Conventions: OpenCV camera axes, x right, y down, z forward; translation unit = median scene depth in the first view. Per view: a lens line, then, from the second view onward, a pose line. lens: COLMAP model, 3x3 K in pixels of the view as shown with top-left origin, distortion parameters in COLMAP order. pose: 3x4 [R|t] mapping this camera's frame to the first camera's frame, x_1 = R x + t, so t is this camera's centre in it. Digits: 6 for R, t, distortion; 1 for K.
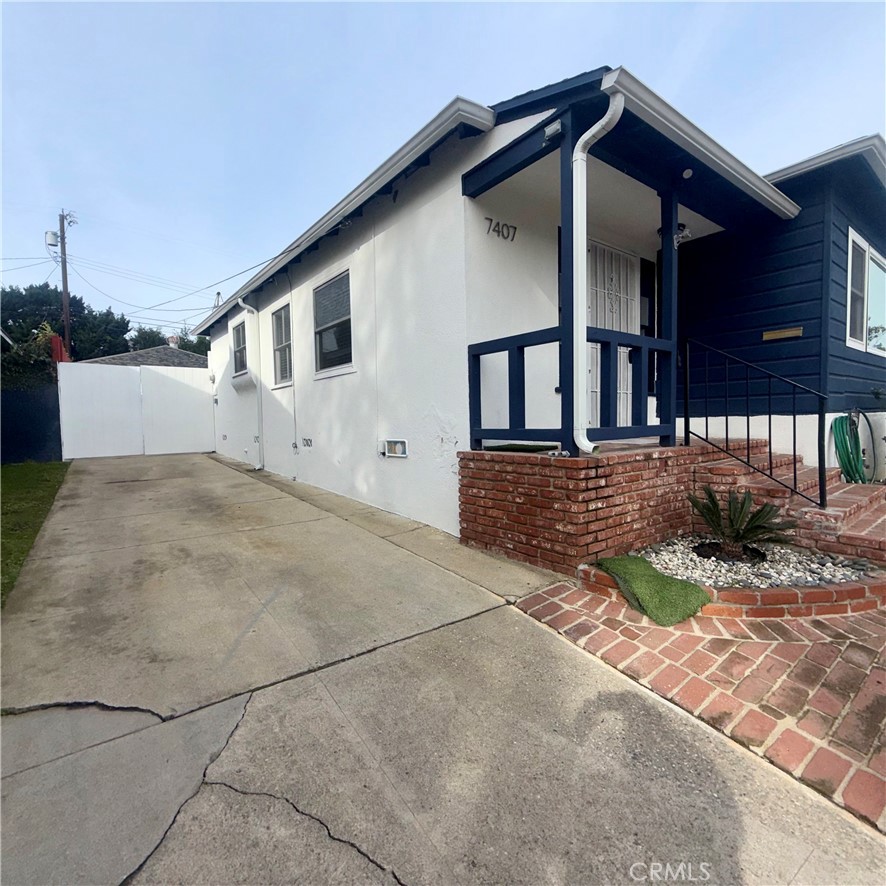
lens RADIAL K [[471.1, 0, 443.2], [0, 471.1, 440.0], [0, 0, 1]] dist [0.000341, -0.001601]
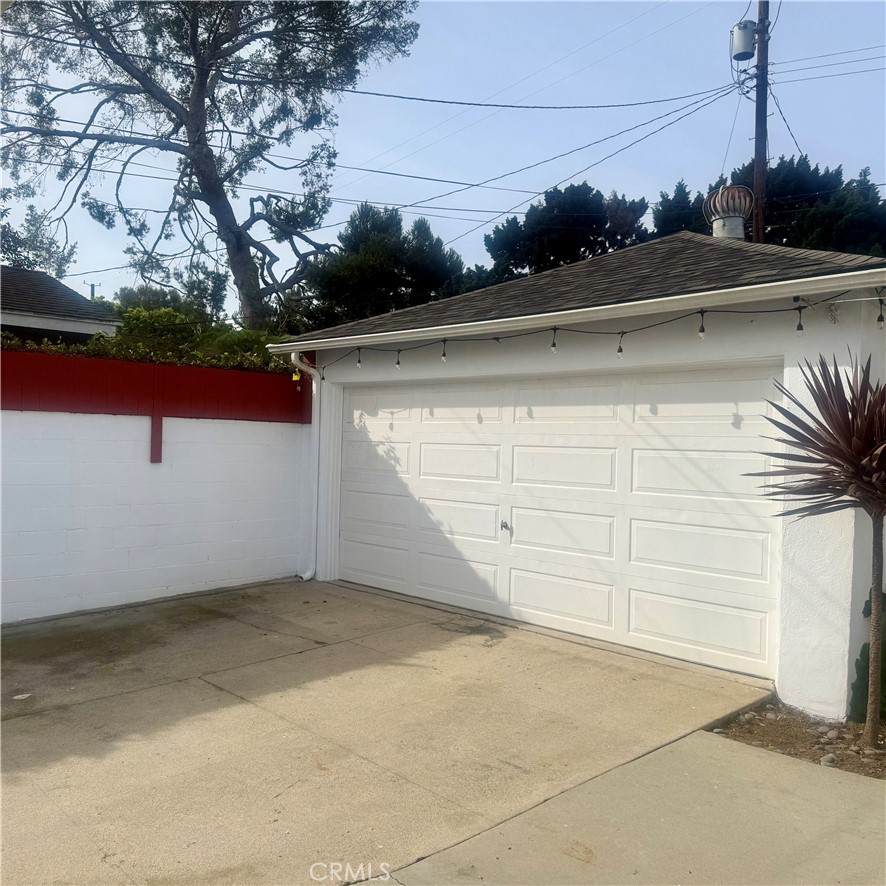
lens RADIAL K [[823.2, 0, 439.8], [0, 823.2, 442.1], [0, 0, 1]] dist [0.126938, -0.209382]
pose [[0.120002, 0.022553, -0.992517, -0.159397], [-0.067915, 0.997586, 0.014457, -0.086929], [0.990448, 0.065672, 0.121244, 0.810913]]
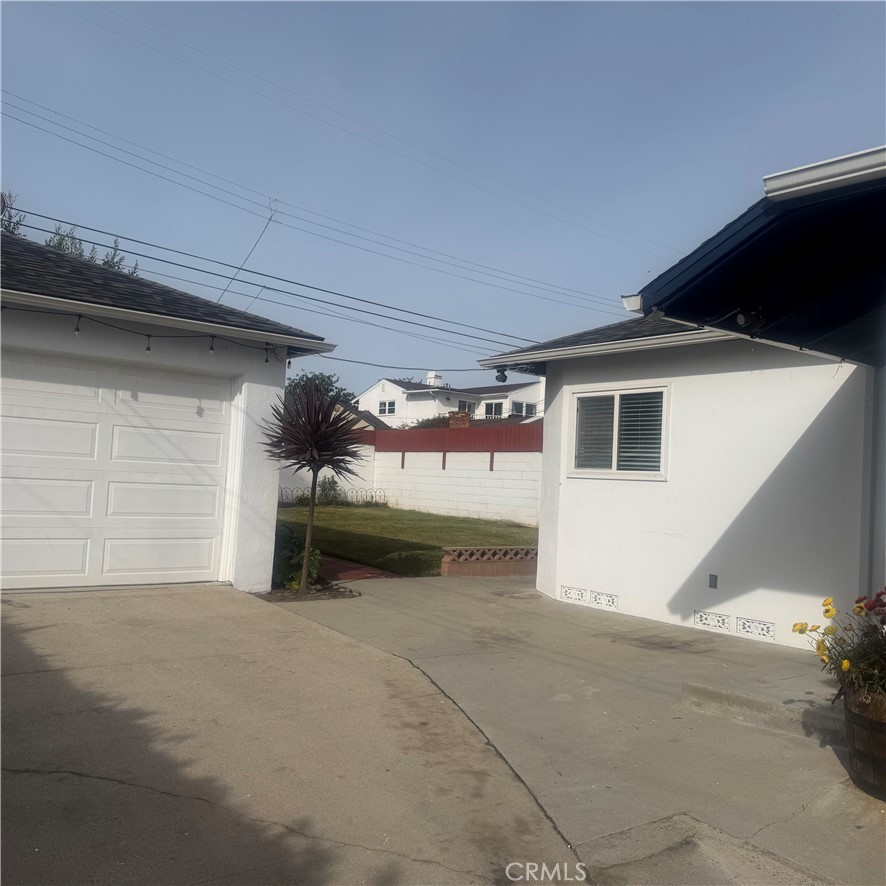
lens RADIAL K [[820.1, 0, 445.1], [0, 820.1, 443.8], [0, 0, 1]] dist [0.169178, -0.297252]
pose [[0.997082, 0.072693, 0.023328, -0.313921], [-0.070422, 0.993745, -0.086667, -0.053662], [-0.029482, 0.084771, 0.995964, 0.532361]]
